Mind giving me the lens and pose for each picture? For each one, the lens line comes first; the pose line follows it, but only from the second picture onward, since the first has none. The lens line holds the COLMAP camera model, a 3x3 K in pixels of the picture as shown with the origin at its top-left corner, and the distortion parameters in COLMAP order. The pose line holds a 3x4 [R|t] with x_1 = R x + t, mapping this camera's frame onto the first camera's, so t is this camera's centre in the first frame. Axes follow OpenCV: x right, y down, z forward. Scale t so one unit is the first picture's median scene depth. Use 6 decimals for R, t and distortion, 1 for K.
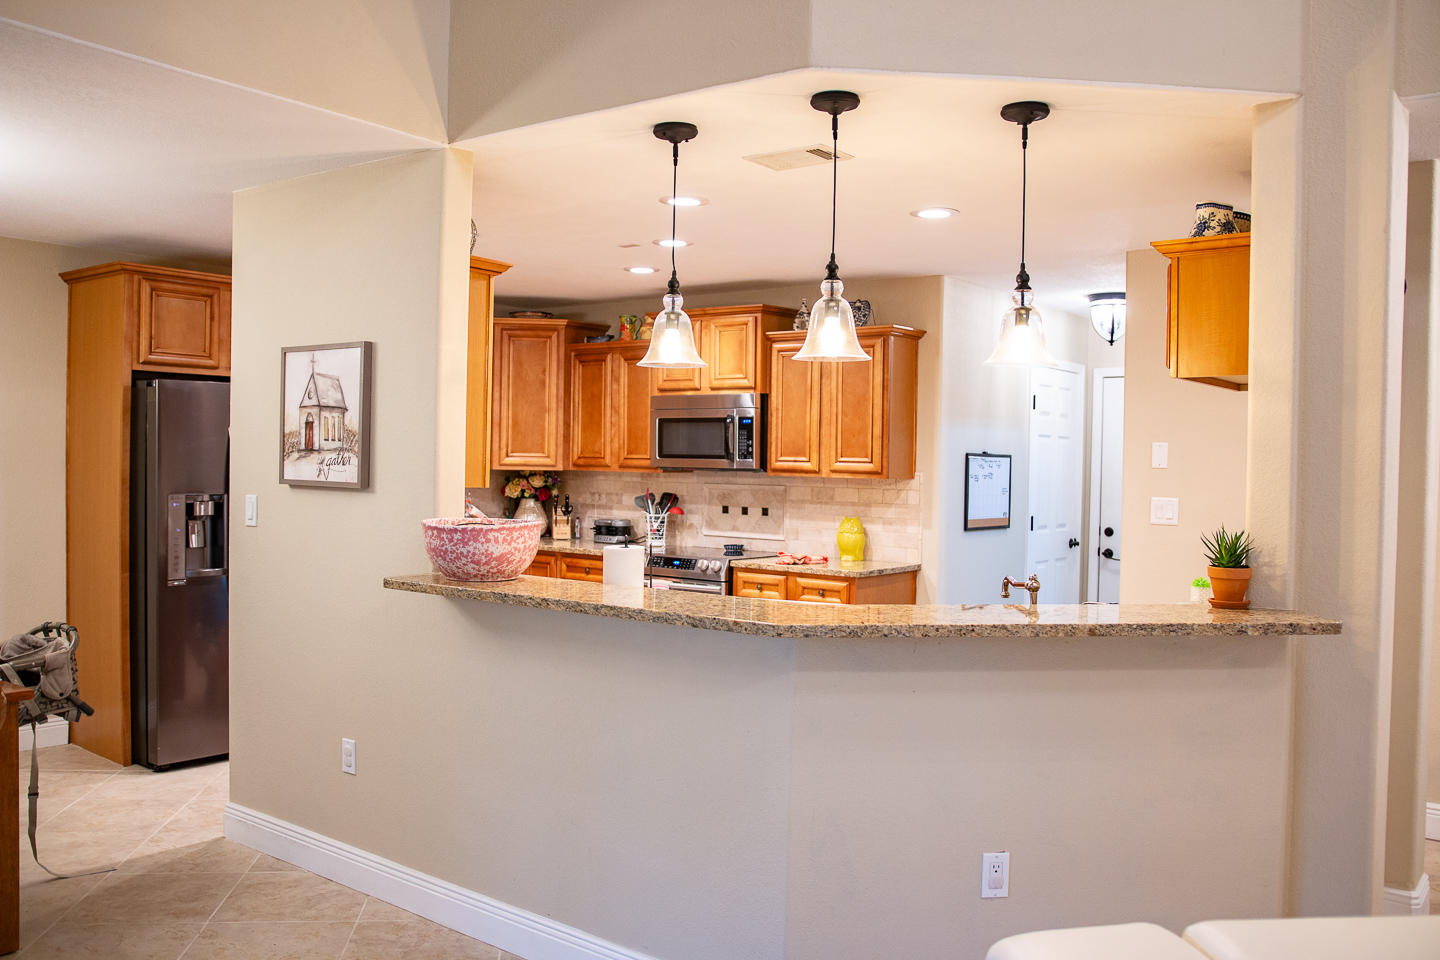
lens RADIAL K [[1221.6, 0, 724.2], [0, 1221.6, 484.9], [0, 0, 1]] dist [-0.081086, 0.057752]
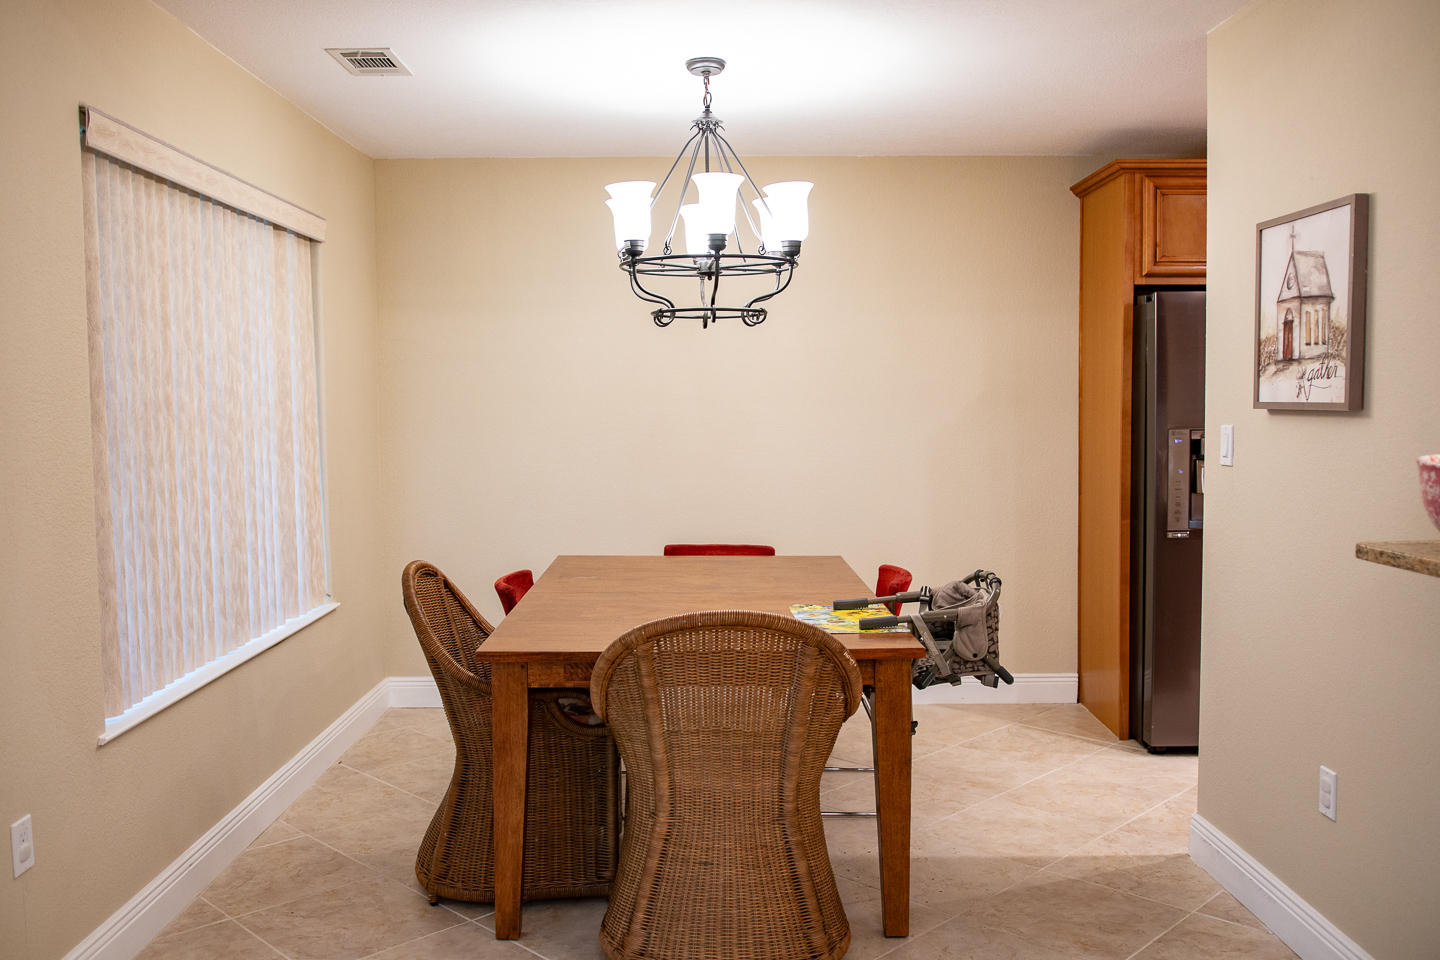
lens RADIAL K [[1221.6, 0, 724.2], [0, 1221.6, 484.9], [0, 0, 1]] dist [-0.081086, 0.057752]
pose [[0.611749, 0.028440, -0.790540, 0.020476], [0.002999, 0.999263, 0.038269, 0.016983], [0.791046, -0.025782, 0.611213, 0.293770]]
